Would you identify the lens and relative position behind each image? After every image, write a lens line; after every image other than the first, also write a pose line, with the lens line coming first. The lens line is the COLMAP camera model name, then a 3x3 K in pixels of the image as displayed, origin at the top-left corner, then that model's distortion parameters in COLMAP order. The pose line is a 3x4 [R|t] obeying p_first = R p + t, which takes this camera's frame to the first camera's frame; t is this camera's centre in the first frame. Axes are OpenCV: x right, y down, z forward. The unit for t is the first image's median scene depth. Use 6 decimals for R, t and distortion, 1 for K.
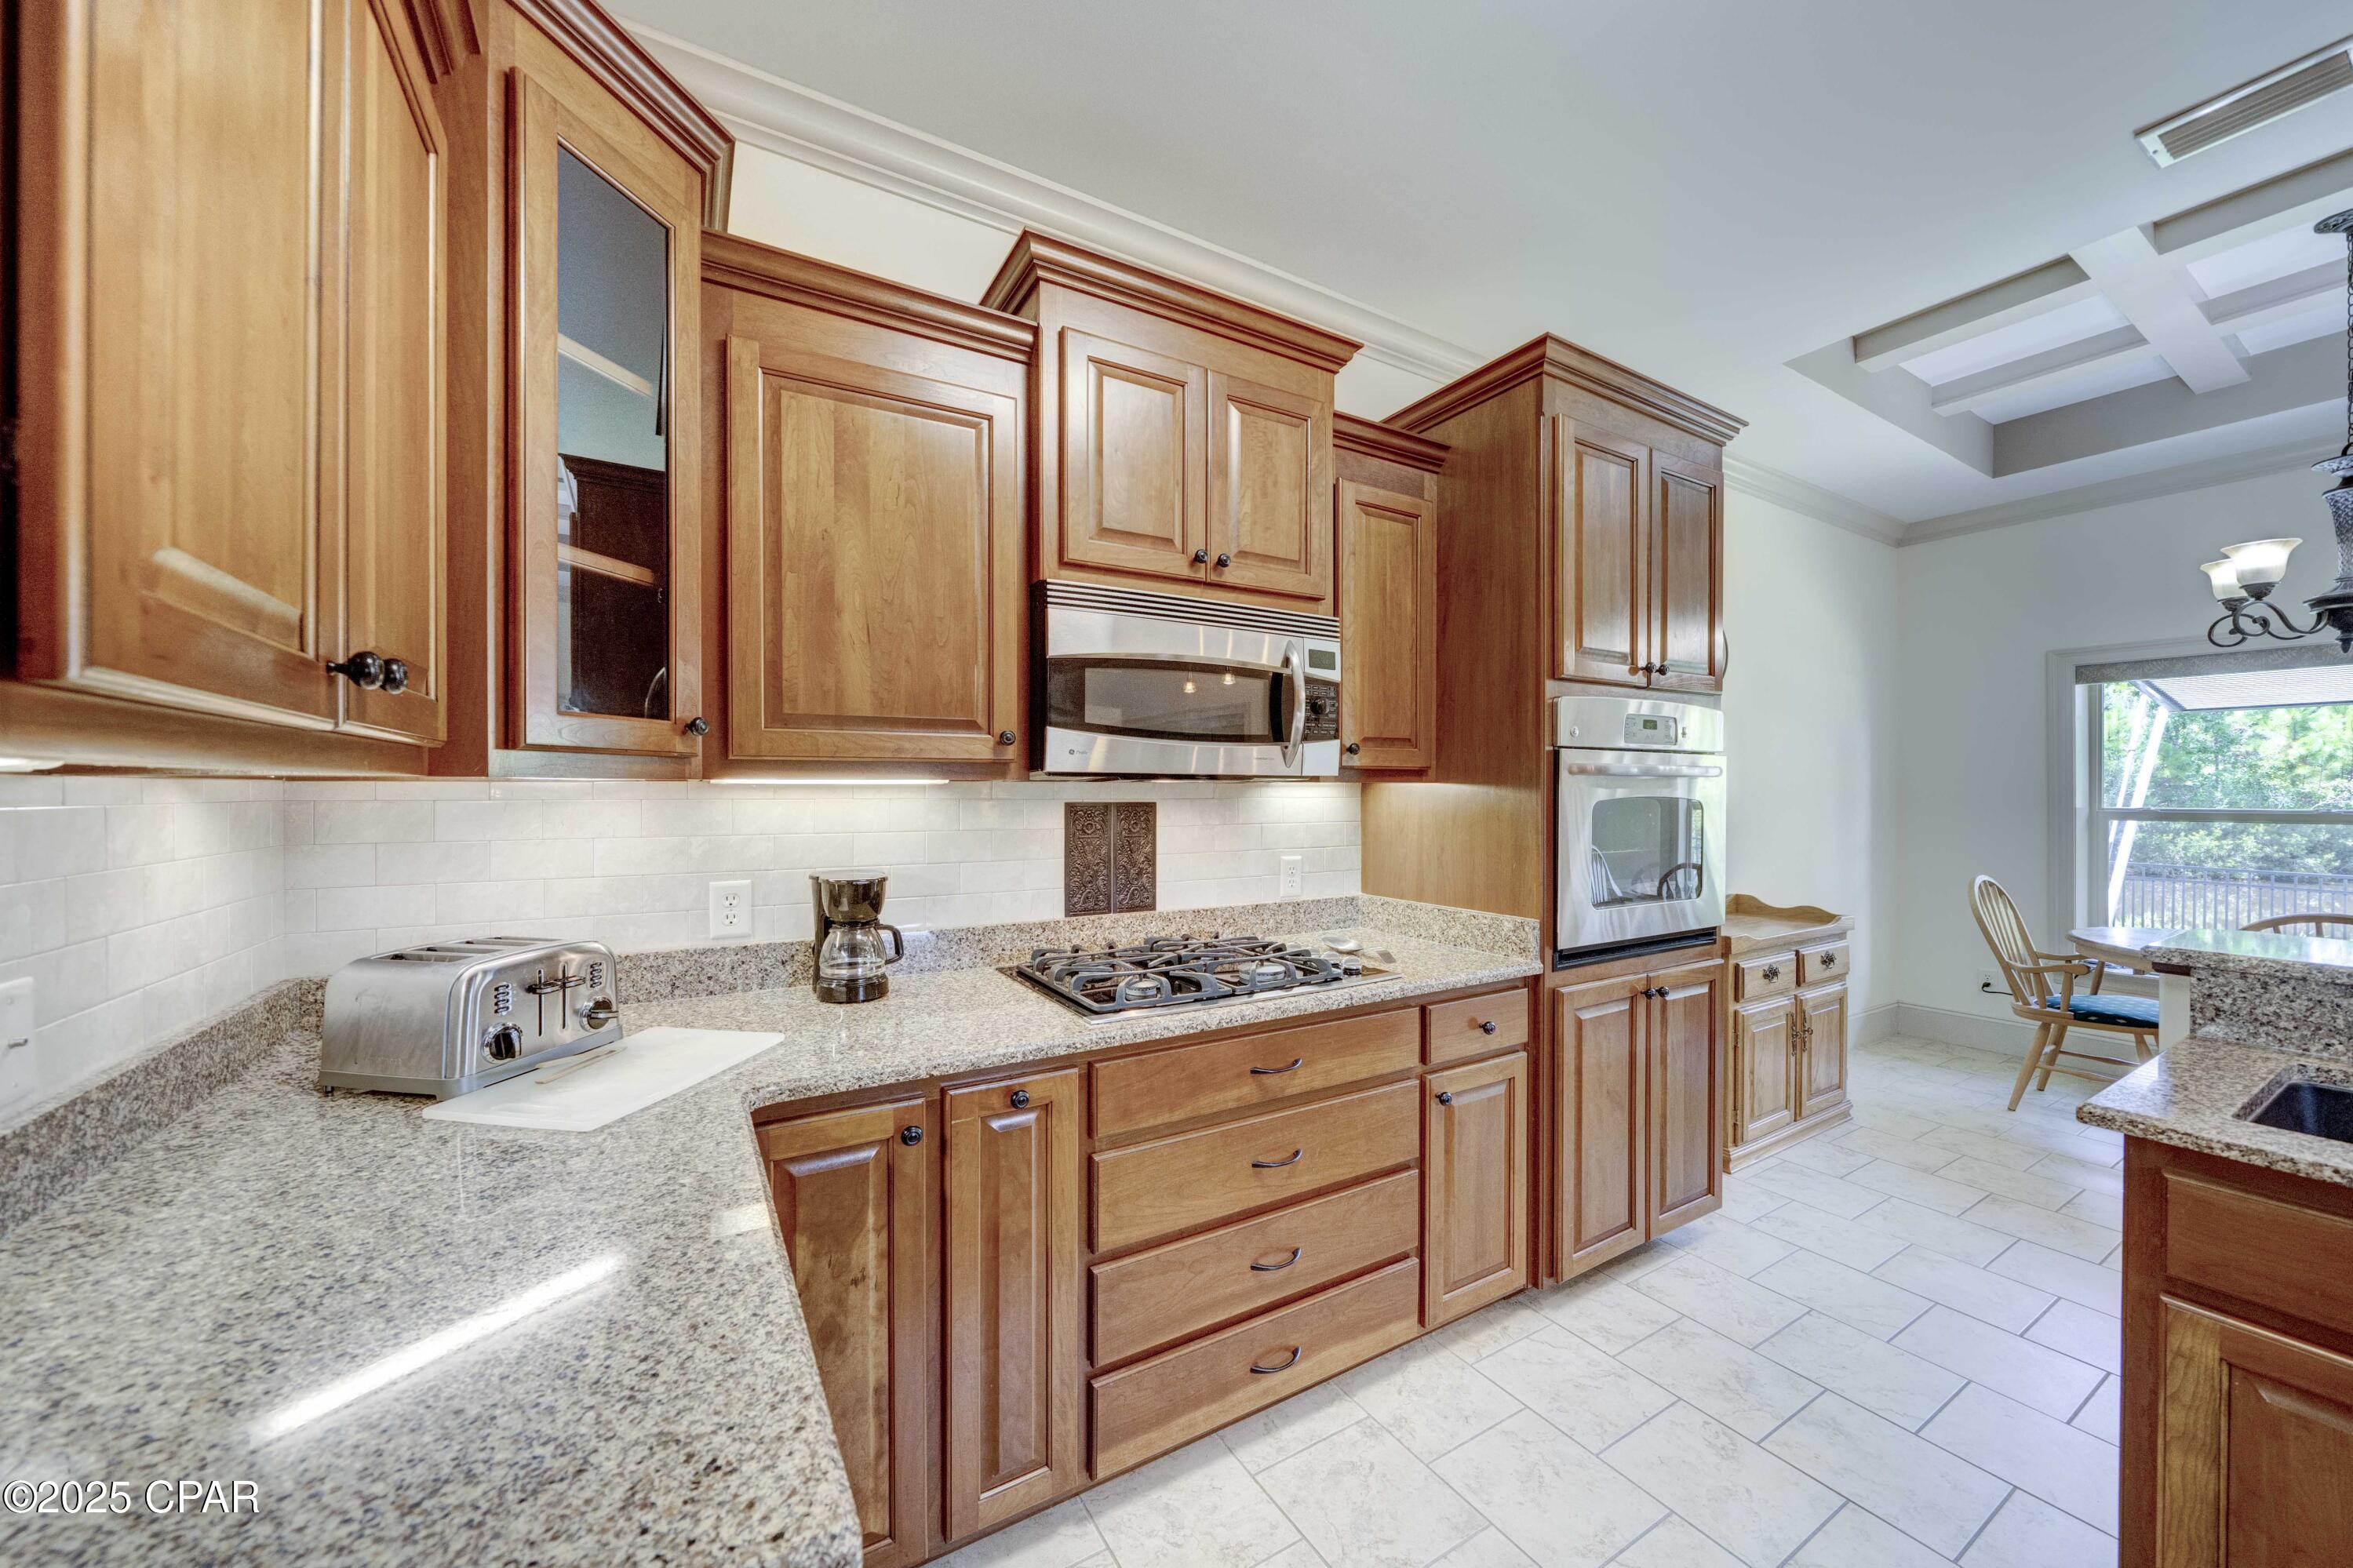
lens RADIAL K [[811.1, 0, 1178.5], [0, 811.1, 797.8], [0, 0, 1]] dist [-0.007054, -0.000062]
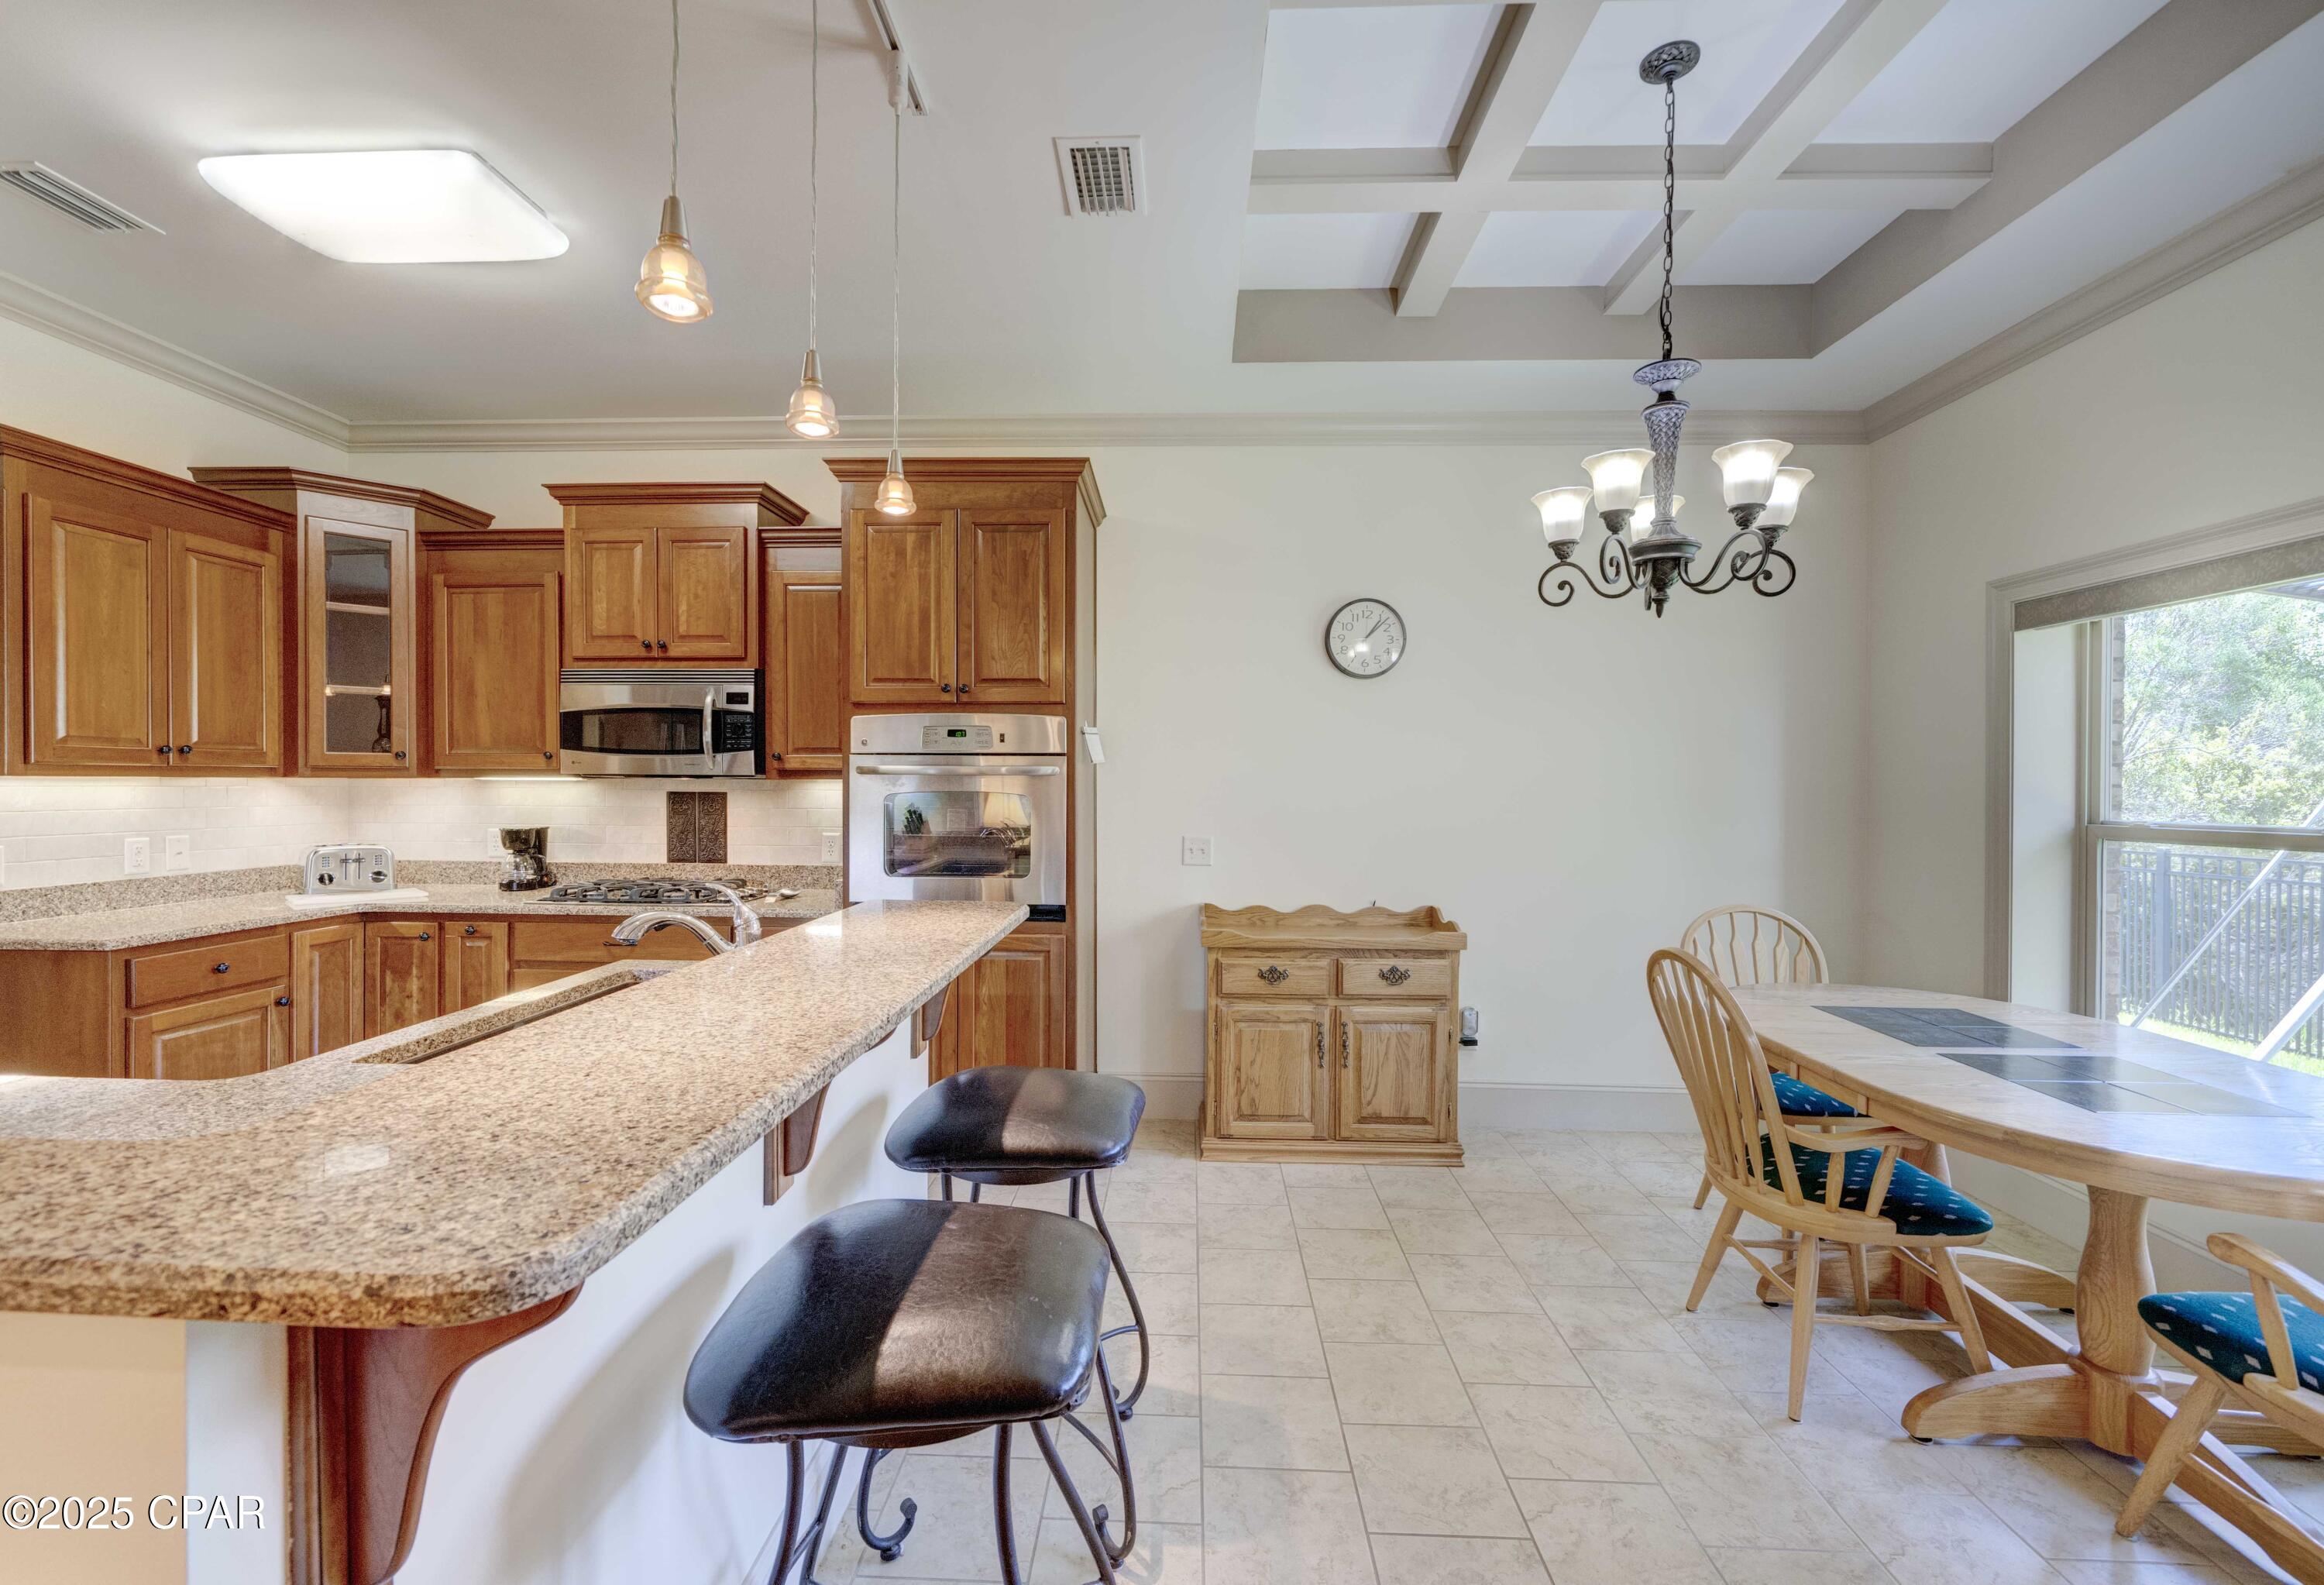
lens RADIAL K [[995.0, 0, 1168.0], [0, 995.0, 793.1], [0, 0, 1]] dist [-0.002758, -0.000192]
pose [[0.836476, 0.009107, -0.547928, 1.853829], [-0.010586, 0.999944, 0.000461, -0.002154], [0.547901, 0.005415, 0.836526, -0.112426]]
